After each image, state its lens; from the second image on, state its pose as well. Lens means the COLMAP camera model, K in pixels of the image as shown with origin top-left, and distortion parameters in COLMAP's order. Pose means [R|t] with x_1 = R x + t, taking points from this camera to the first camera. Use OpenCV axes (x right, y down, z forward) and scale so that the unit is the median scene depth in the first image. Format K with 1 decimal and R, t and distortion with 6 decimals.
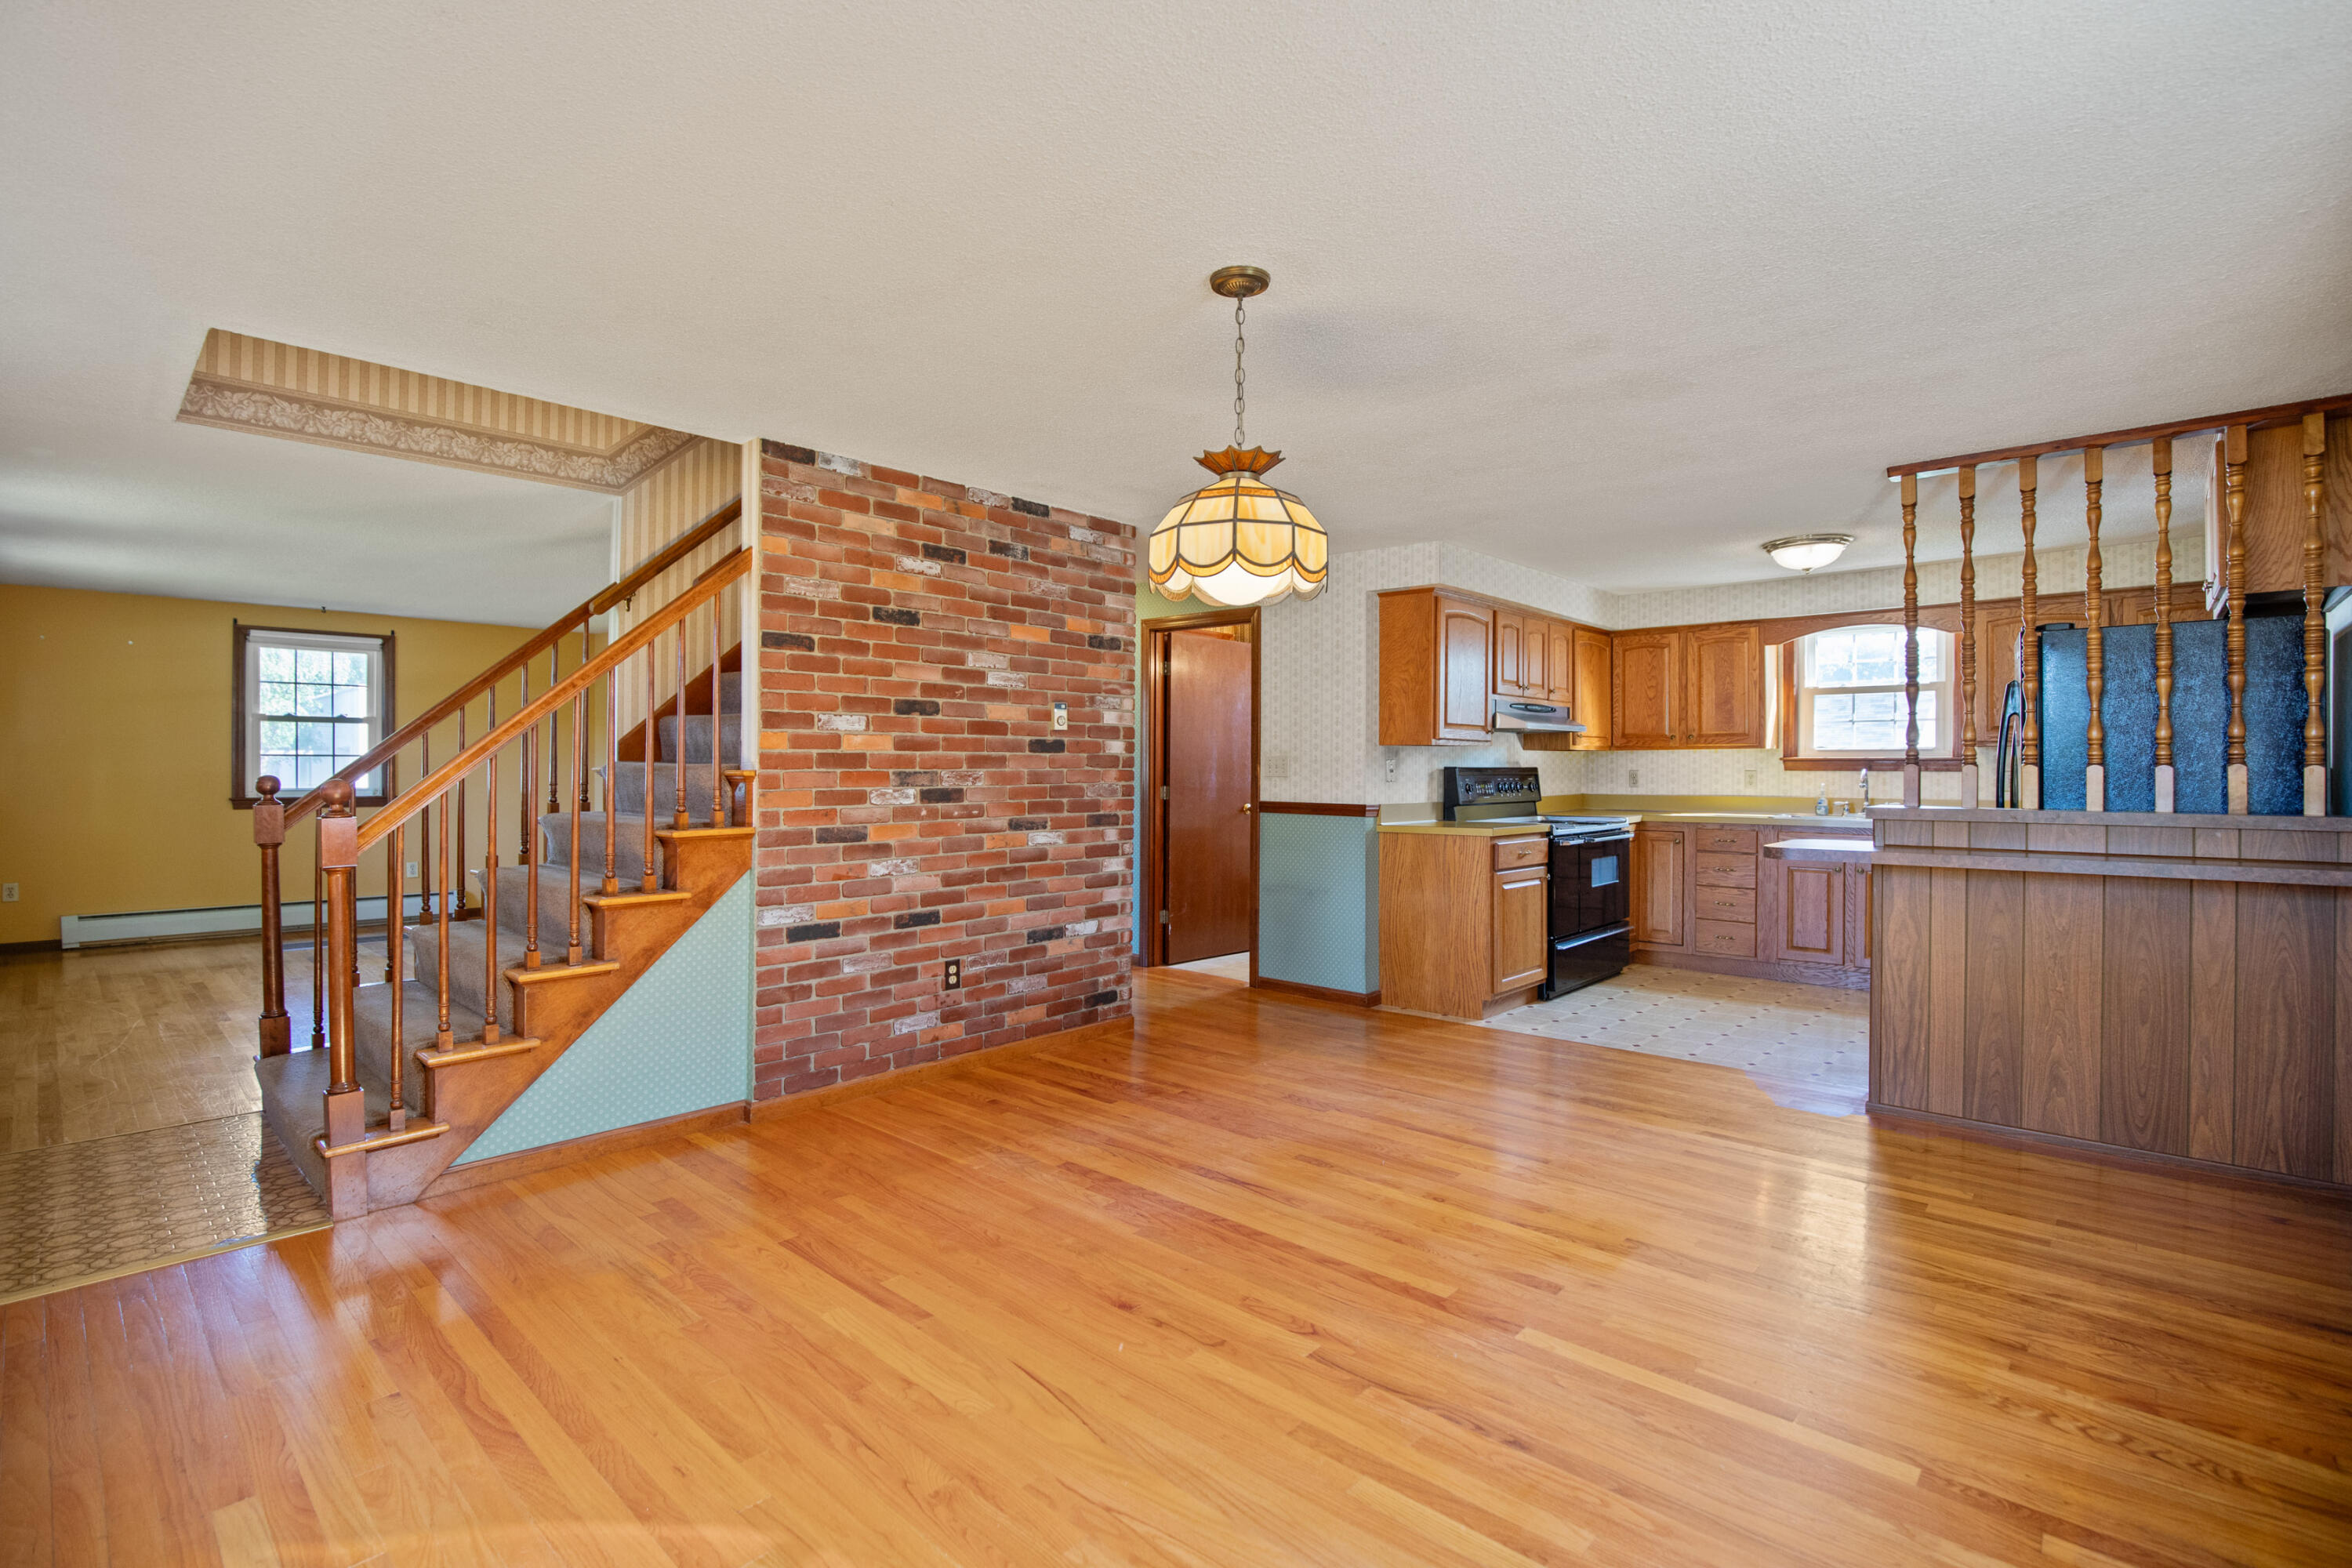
lens RADIAL K [[1074.9, 0, 1190.8], [0, 1074.9, 772.8], [0, 0, 1]] dist [-0.004076, 0.003302]
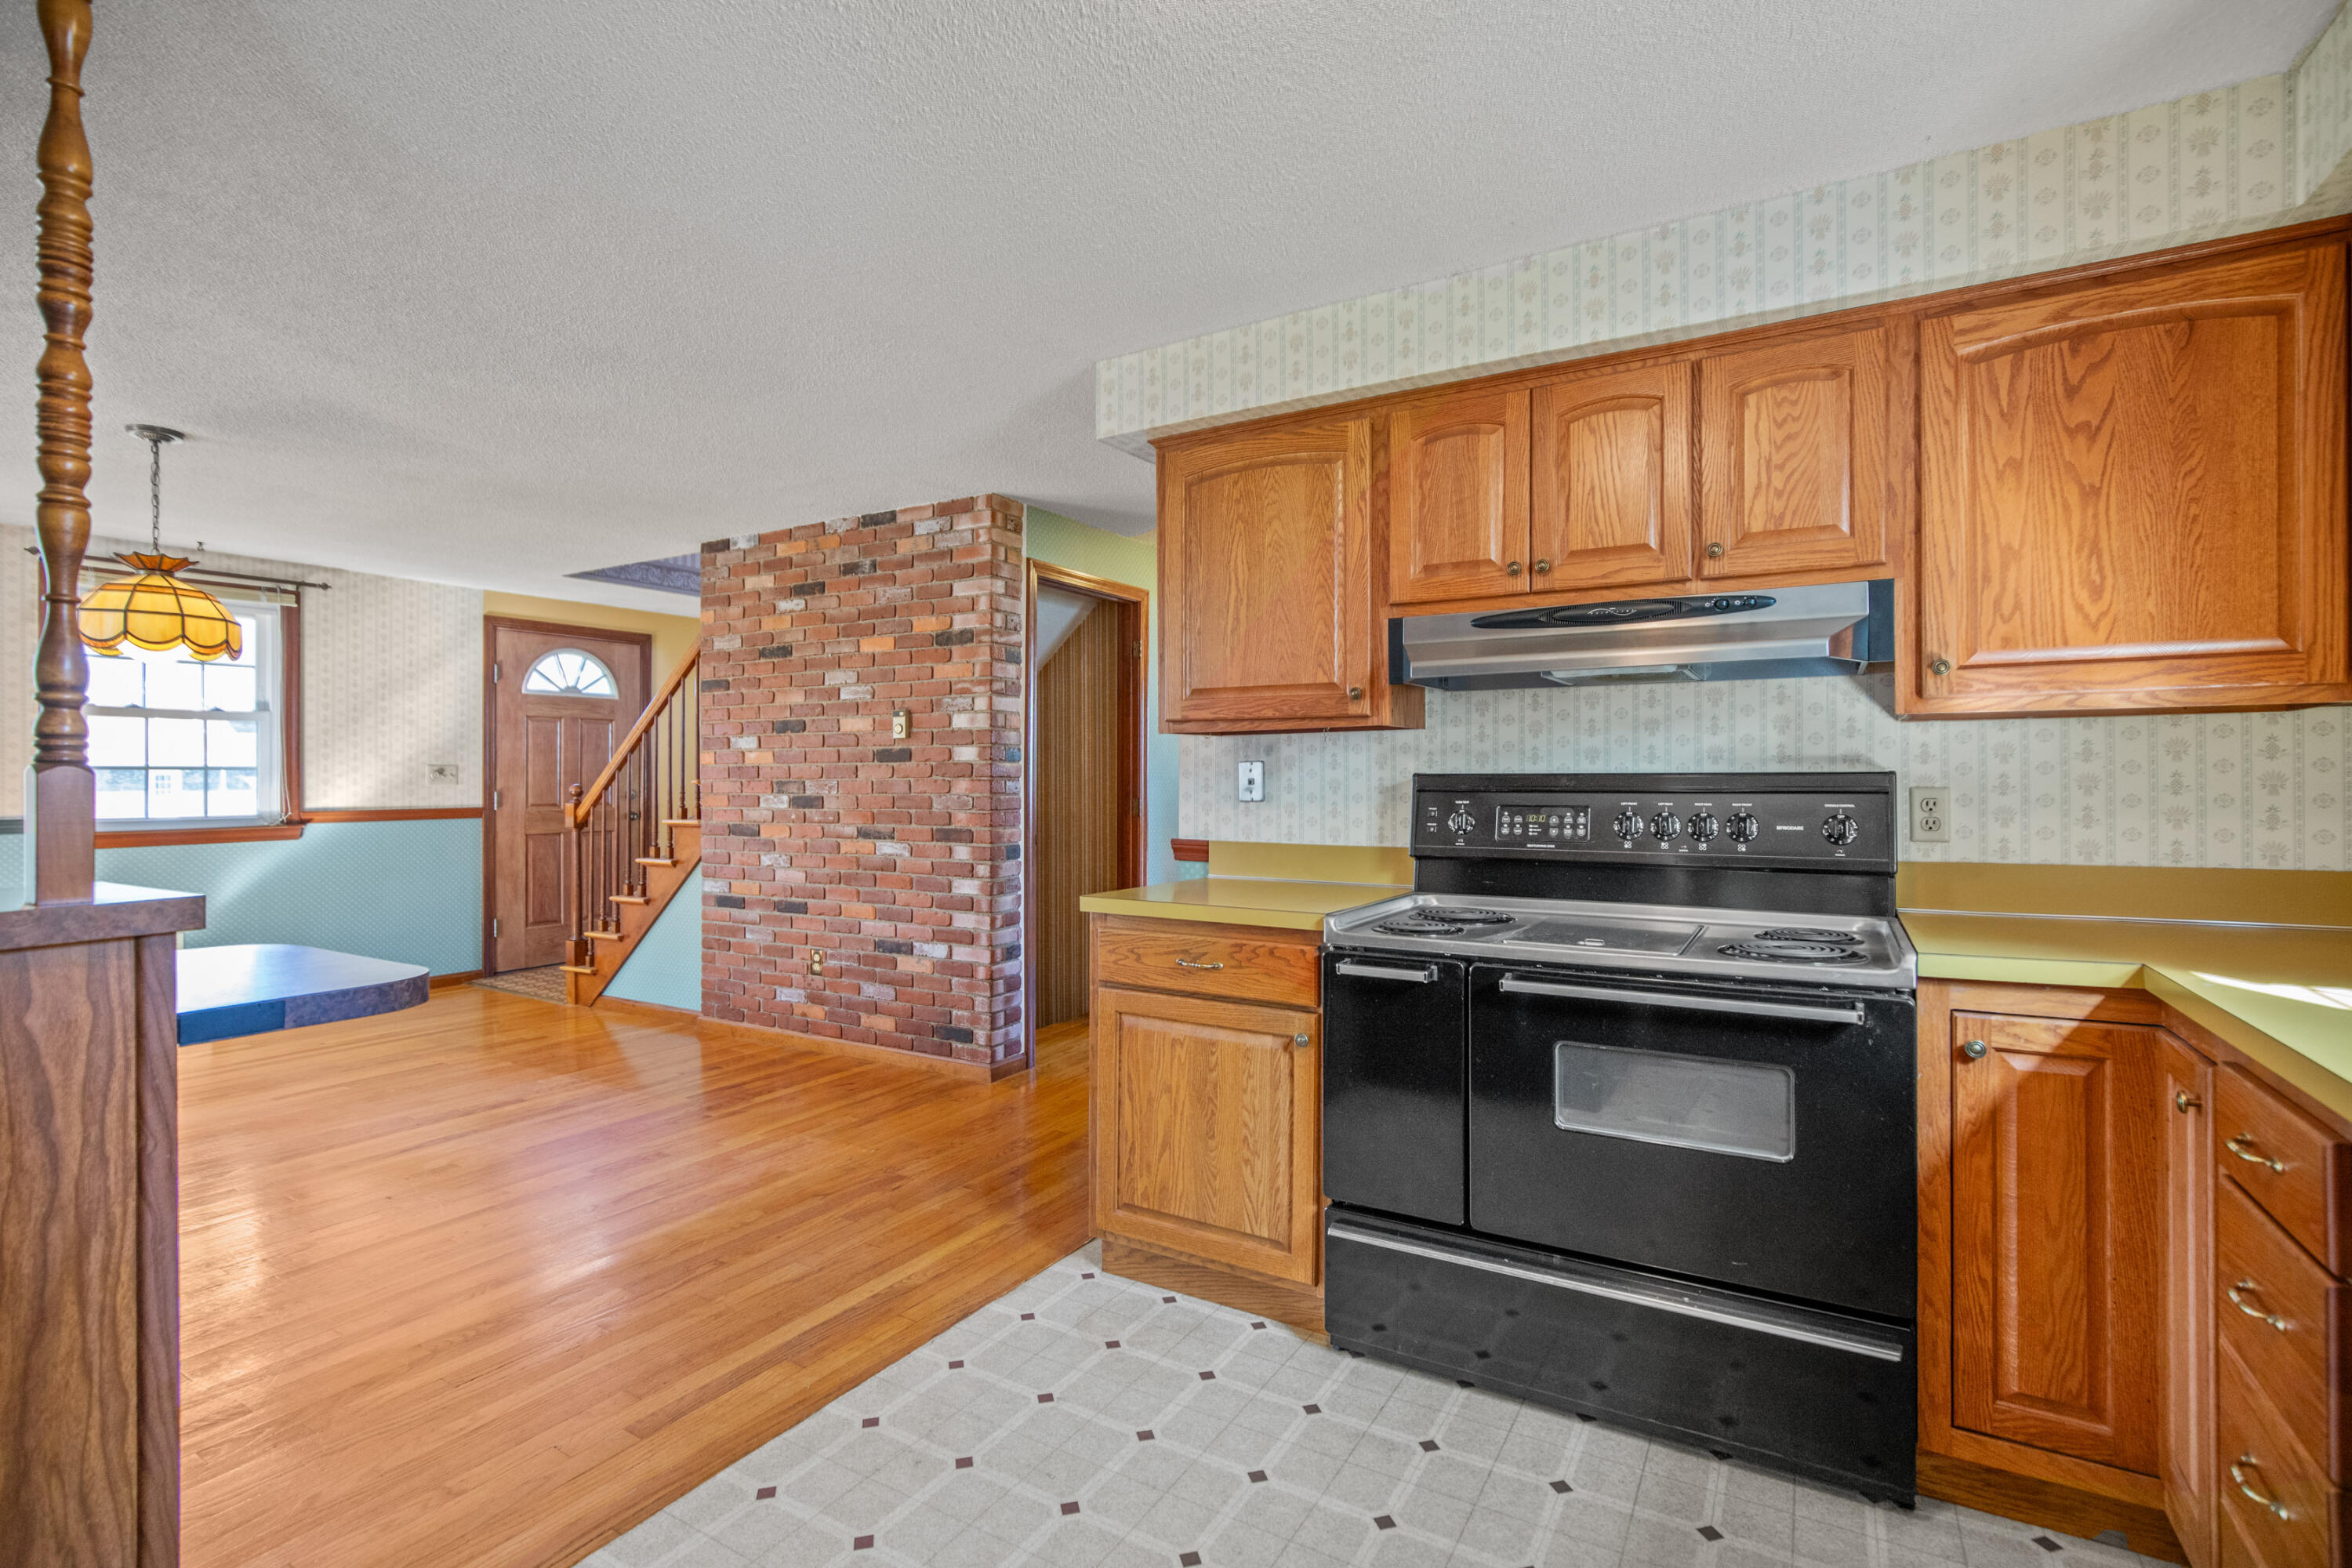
lens RADIAL K [[1074.9, 0, 1168.4], [0, 1074.9, 781.3], [0, 0, 1]] dist [-0.004076, 0.003302]
pose [[0.200884, 0.003667, -0.979608, 0.984100], [-0.000579, 0.999993, 0.003625, -0.005552], [0.979615, -0.000161, 0.200884, 1.175970]]
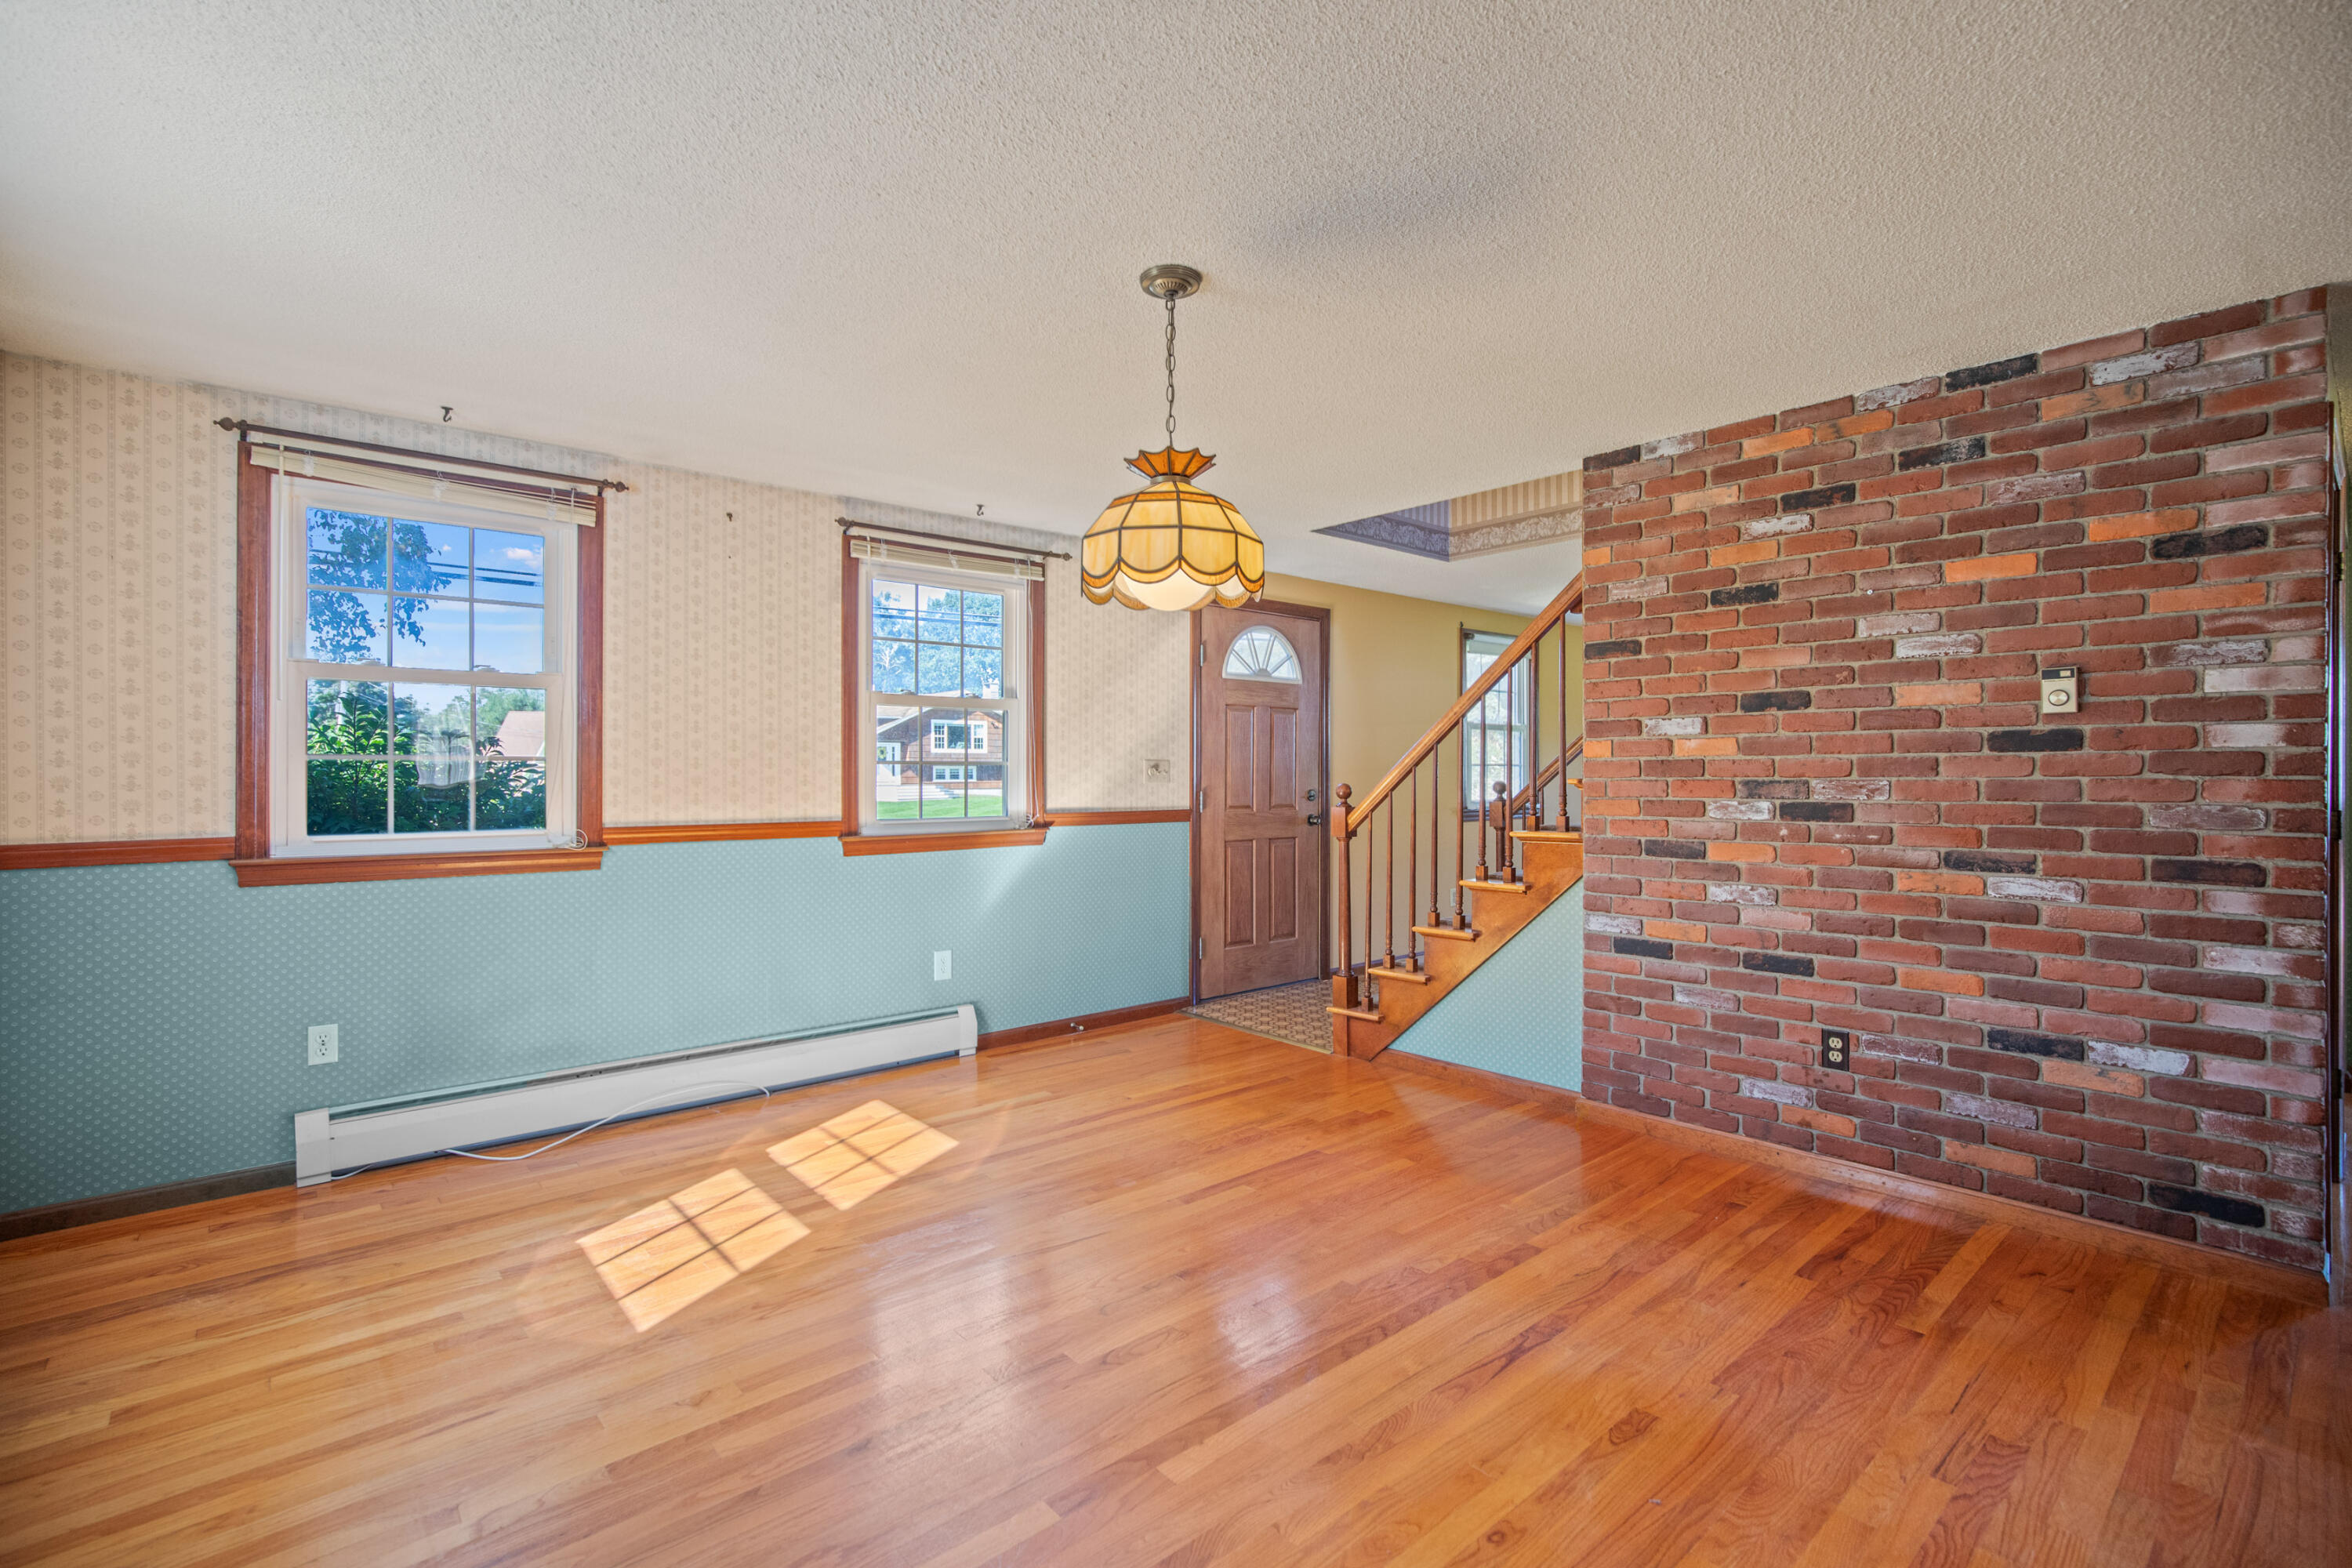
lens RADIAL K [[1074.9, 0, 1198.5], [0, 1074.9, 766.6], [0, 0, 1]] dist [-0.004076, 0.003302]
pose [[-0.099583, -0.007515, -0.995001, 0.595015], [-0.001703, 0.999971, -0.007382, -0.004902], [0.995028, 0.000959, -0.099593, 0.653203]]
